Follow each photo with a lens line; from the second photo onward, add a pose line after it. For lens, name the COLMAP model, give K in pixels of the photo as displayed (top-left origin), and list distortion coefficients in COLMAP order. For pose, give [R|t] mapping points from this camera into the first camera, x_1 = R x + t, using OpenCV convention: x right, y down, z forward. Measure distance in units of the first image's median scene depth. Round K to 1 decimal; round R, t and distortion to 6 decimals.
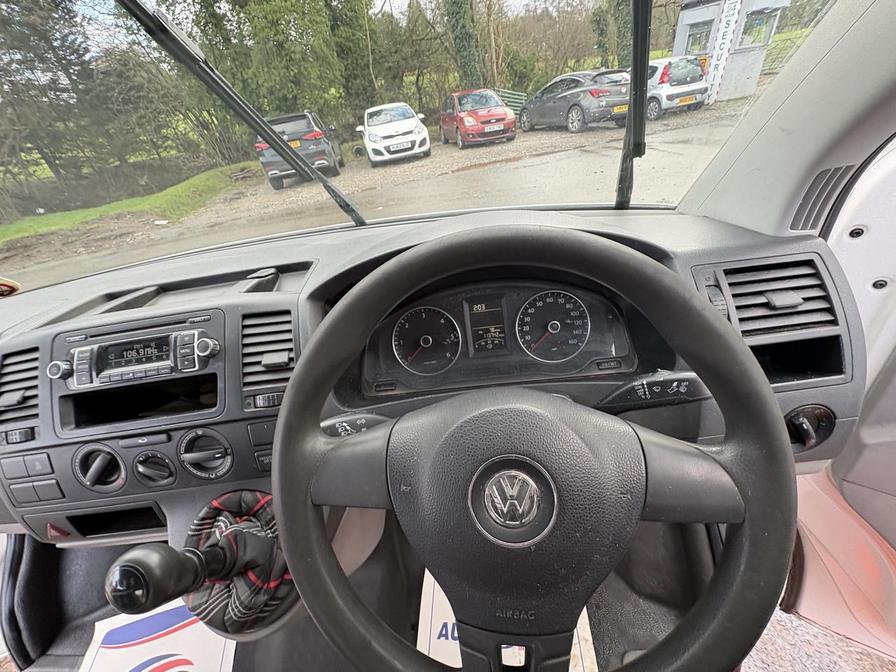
lens RADIAL K [[356.2, 0, 445.5], [0, 356.2, 338.7], [0, 0, 1]] dist [-0.001041, 0.000009]
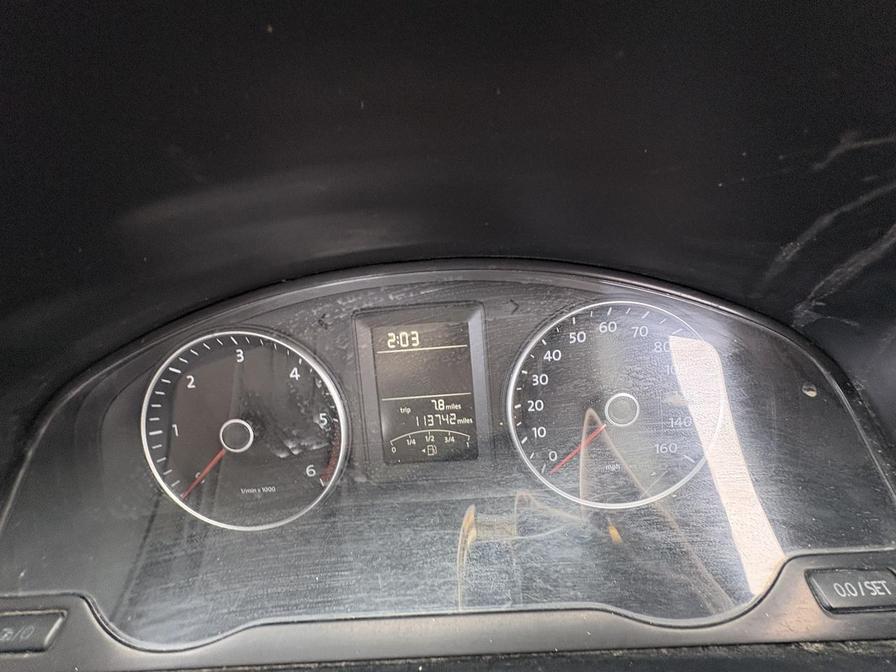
lens RADIAL K [[356.2, 0, 441.0], [0, 356.2, 333.3], [0, 0, 1]] dist [-0.001041, 0.000009]
pose [[0.995617, 0.038016, 0.085447, 0.085242], [-0.035888, 0.999010, -0.026303, -0.072207], [-0.086363, 0.023121, 0.995995, 0.553021]]
